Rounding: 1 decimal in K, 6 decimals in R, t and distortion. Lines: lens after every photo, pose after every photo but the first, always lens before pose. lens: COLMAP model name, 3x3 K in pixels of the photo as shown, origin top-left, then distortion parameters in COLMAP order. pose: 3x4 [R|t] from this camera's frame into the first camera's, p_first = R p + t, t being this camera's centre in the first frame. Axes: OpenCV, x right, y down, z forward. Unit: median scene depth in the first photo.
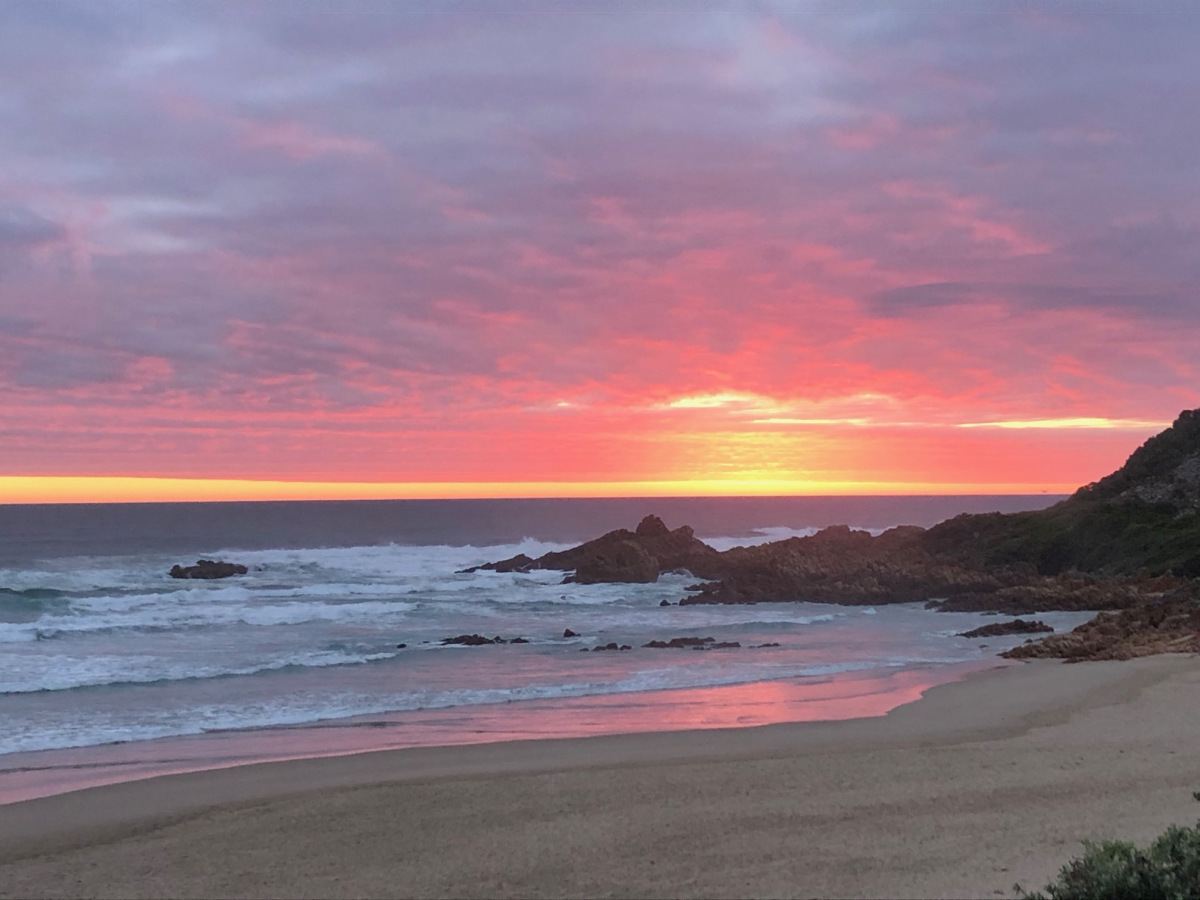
lens RADIAL K [[2286.2, 0, 600.0], [0, 2286.2, 450.0], [0, 0, 1]] dist [0.022172, -0.143728]
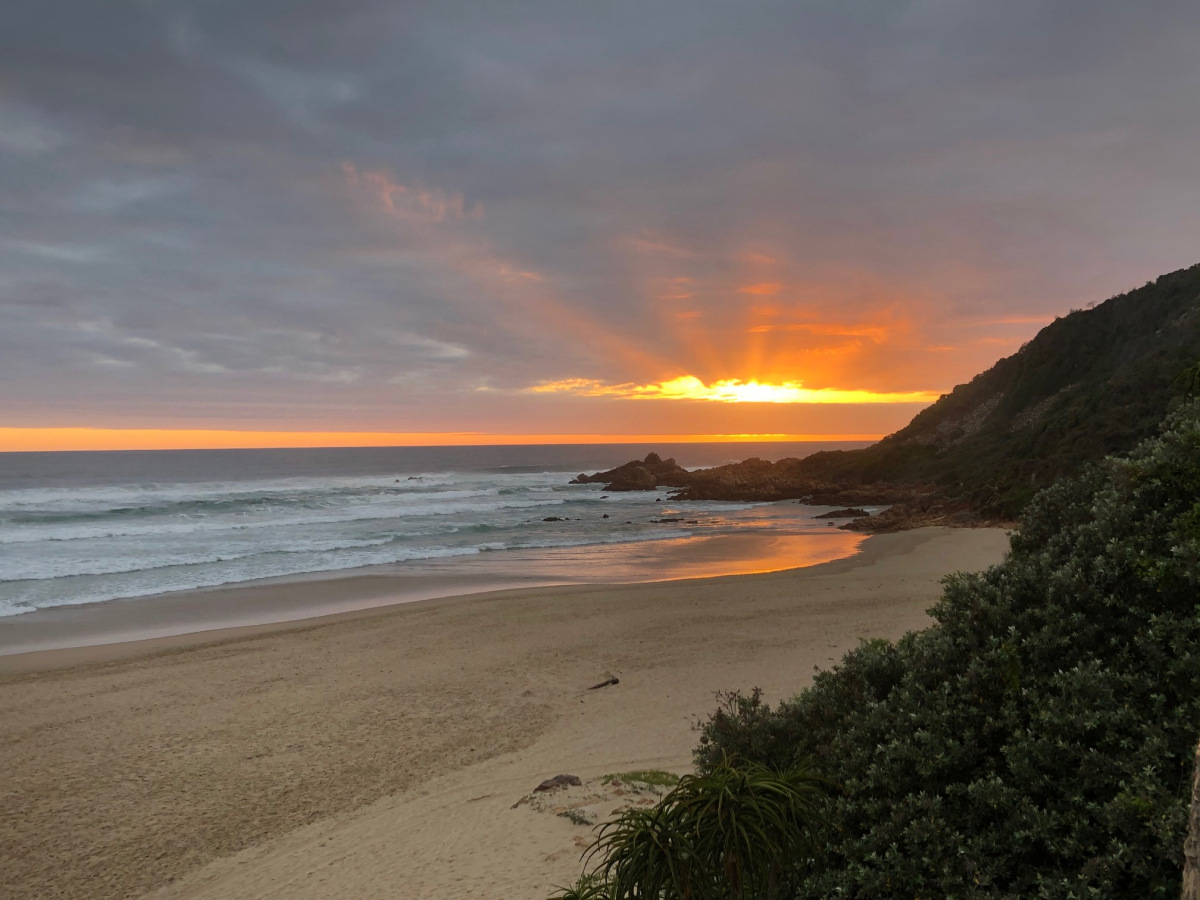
lens RADIAL K [[1173.9, 0, 600.0], [0, 1173.9, 450.0], [0, 0, 1]] dist [-0.015367, -0.013871]
pose [[0.998867, -0.005009, -0.047320, 0.029809], [0.006272, 0.999627, 0.026575, 0.000846], [0.047169, -0.026842, 0.998526, 0.052758]]
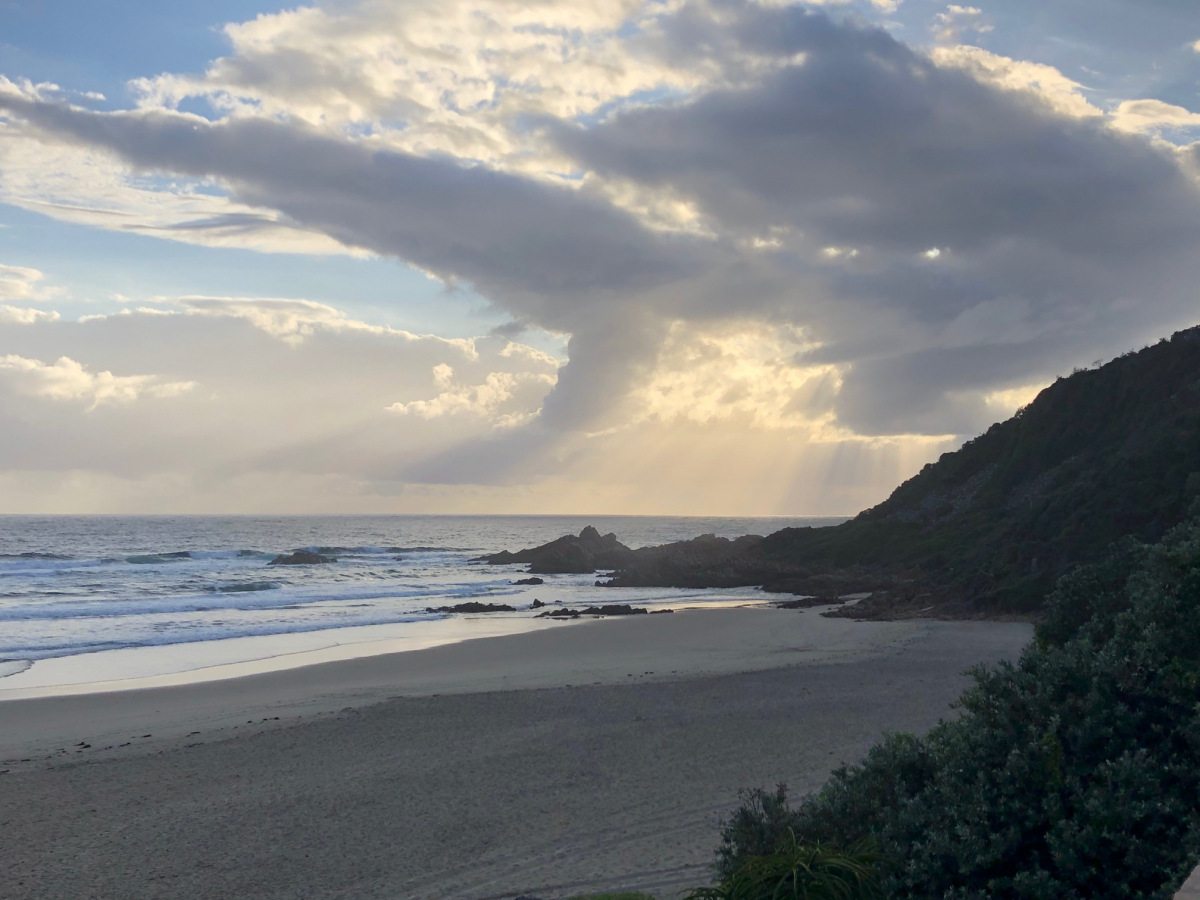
lens RADIAL K [[1512.0, 0, 600.0], [0, 1512.0, 450.0], [0, 0, 1]] dist [0.021118, -0.011630]
pose [[0.998832, 0.013946, 0.046265, -0.021673], [-0.013027, 0.999713, -0.020108, -0.003382], [-0.046532, 0.019482, 0.998727, -0.036497]]
